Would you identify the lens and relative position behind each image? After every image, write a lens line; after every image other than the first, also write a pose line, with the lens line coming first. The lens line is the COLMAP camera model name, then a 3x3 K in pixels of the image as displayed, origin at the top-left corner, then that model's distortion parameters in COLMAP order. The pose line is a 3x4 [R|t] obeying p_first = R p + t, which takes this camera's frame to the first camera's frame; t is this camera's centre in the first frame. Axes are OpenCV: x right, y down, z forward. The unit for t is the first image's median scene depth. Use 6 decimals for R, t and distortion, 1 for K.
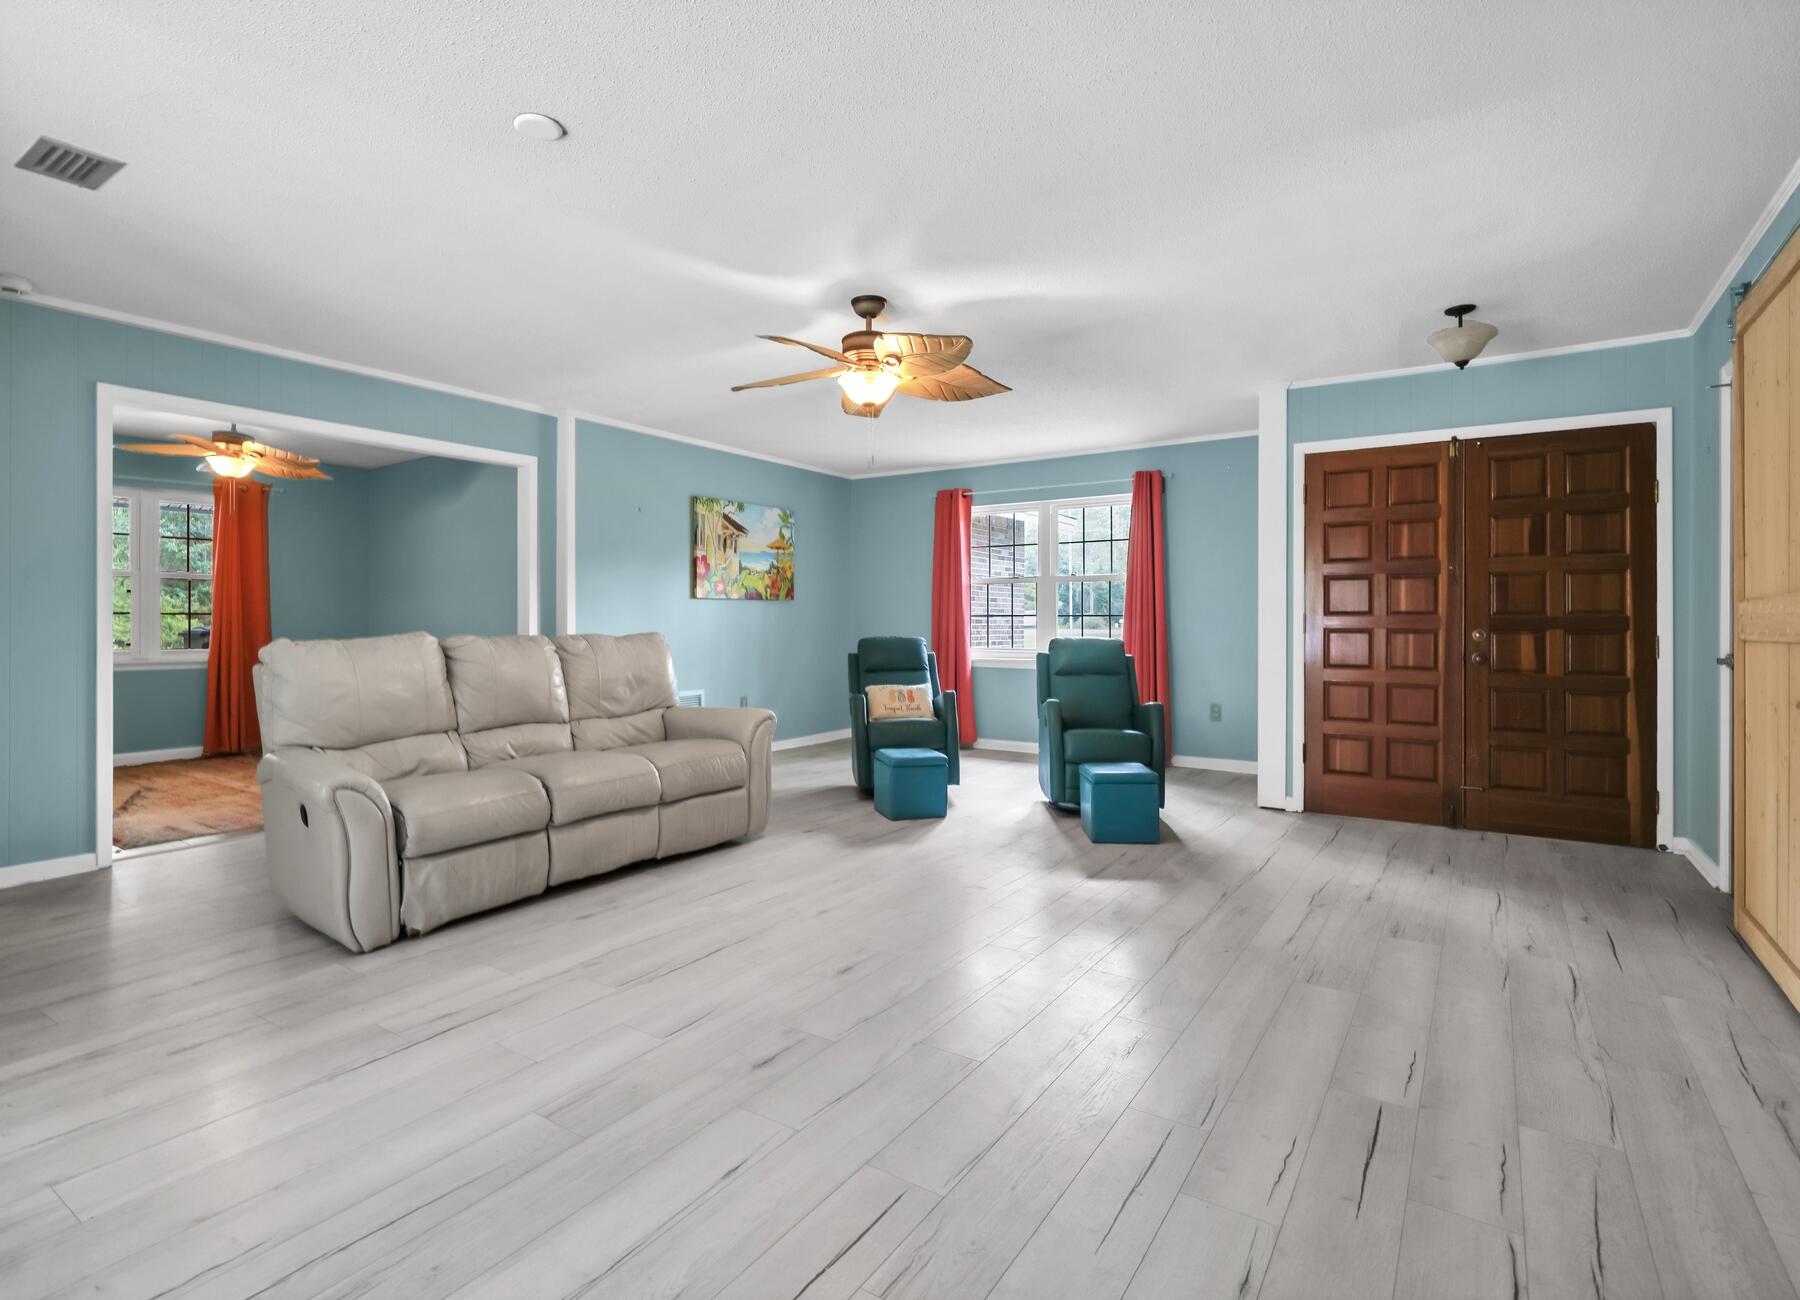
lens RADIAL K [[770.9, 0, 803.5], [0, 770.9, 612.6], [0, 0, 1]] dist [-0.000159, -0.000255]
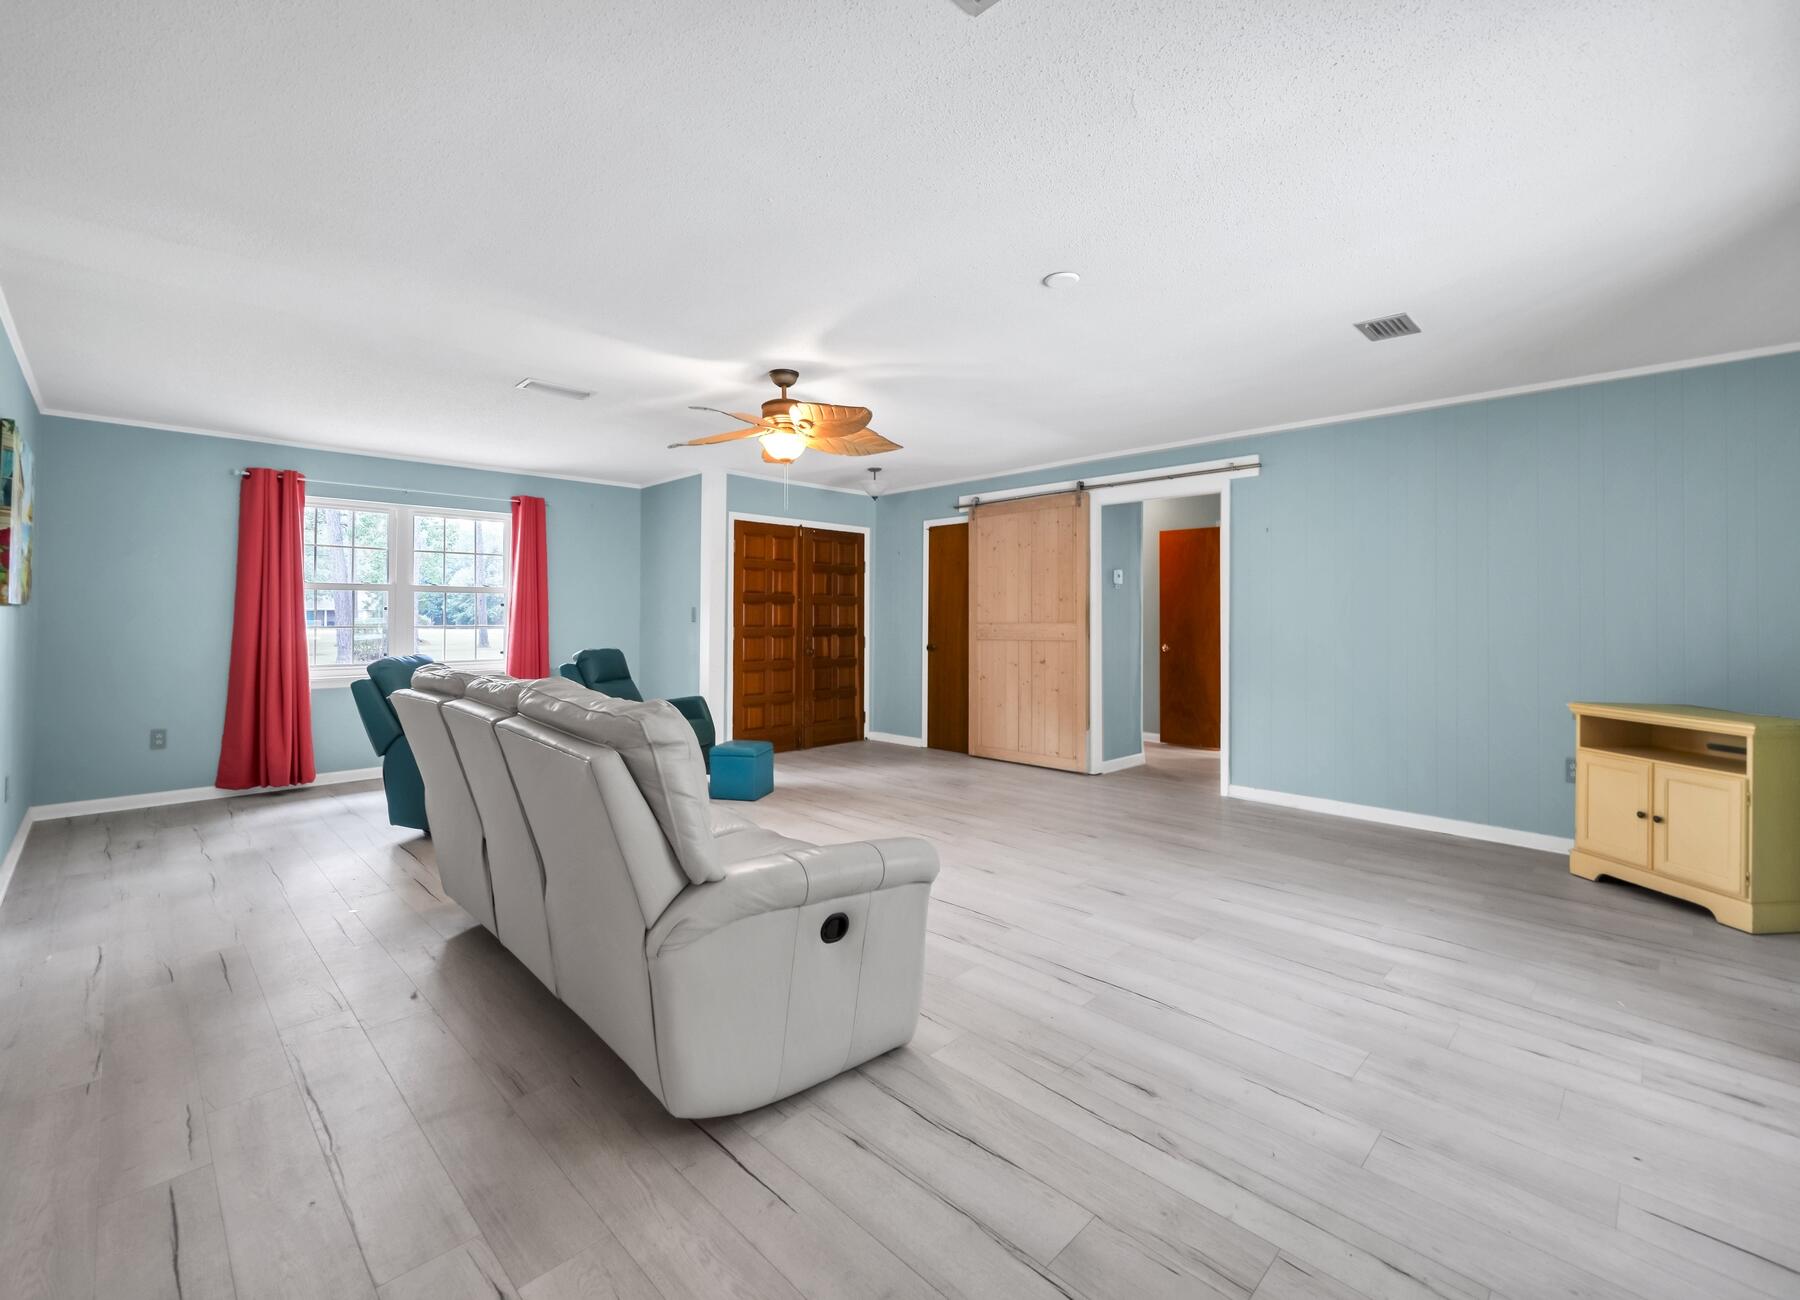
lens RADIAL K [[770.9, 0, 803.5], [0, 770.9, 612.6], [0, 0, 1]] dist [-0.000159, -0.000255]
pose [[0.292798, 0.004962, 0.956161, -0.927747], [-0.004515, 0.999983, -0.003807, -0.026221], [-0.956164, -0.003202, 0.292816, 0.552158]]
